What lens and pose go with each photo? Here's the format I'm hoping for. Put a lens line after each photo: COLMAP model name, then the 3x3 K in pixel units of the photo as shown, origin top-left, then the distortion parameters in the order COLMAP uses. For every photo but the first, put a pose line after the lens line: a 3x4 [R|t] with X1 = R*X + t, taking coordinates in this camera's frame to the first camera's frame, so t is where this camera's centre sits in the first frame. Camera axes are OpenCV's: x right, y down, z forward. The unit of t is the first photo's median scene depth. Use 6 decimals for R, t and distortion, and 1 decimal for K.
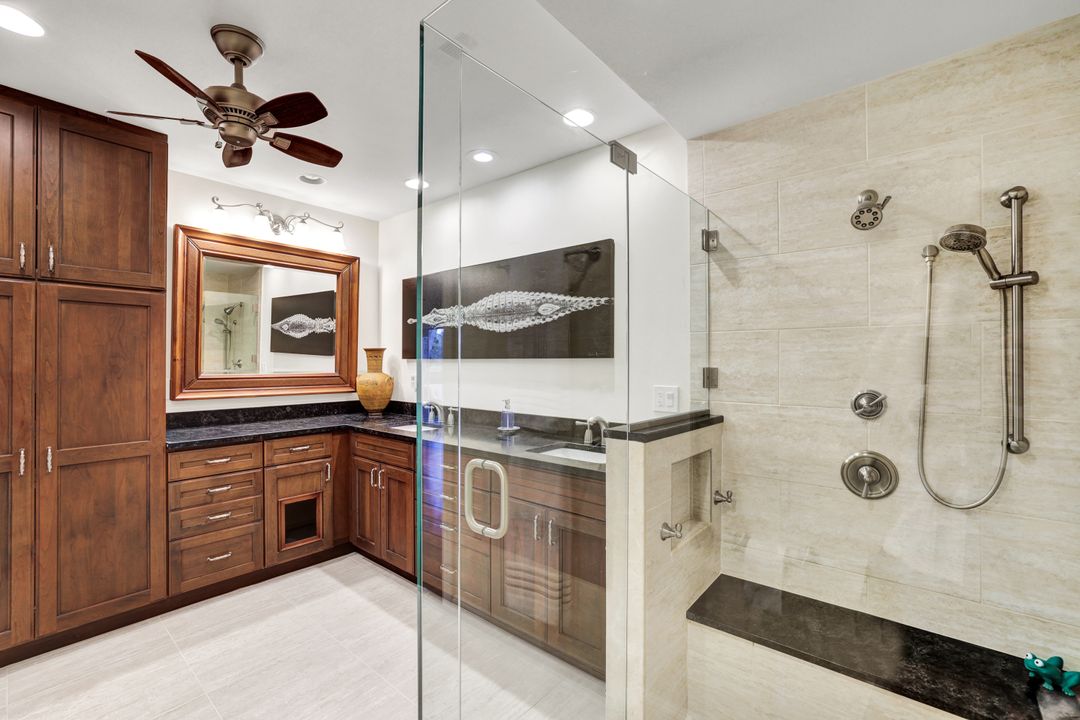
lens RADIAL K [[470.4, 0, 530.9], [0, 470.4, 359.6], [0, 0, 1]] dist [-0.000615, 0.000608]
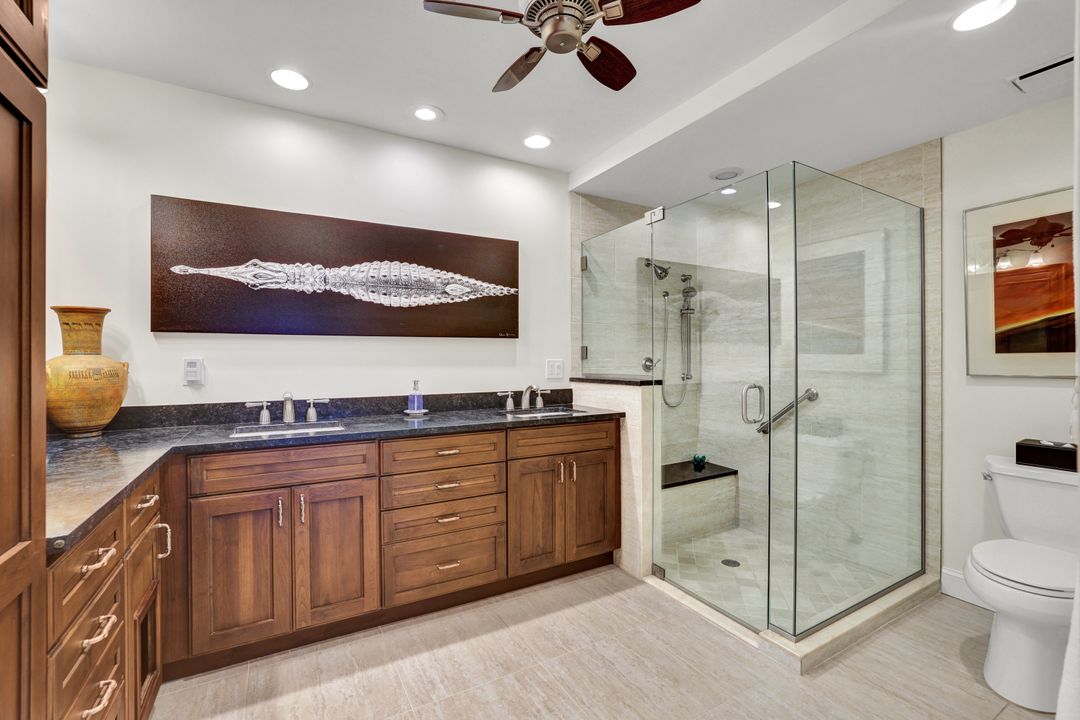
lens RADIAL K [[470.4, 0, 531.9], [0, 470.4, 360.3], [0, 0, 1]] dist [-0.000615, 0.000608]
pose [[0.345638, 0.009968, 0.938315, -0.867909], [0.015546, 0.999746, -0.016347, 0.066934], [-0.938239, 0.020237, 0.345395, 0.486908]]
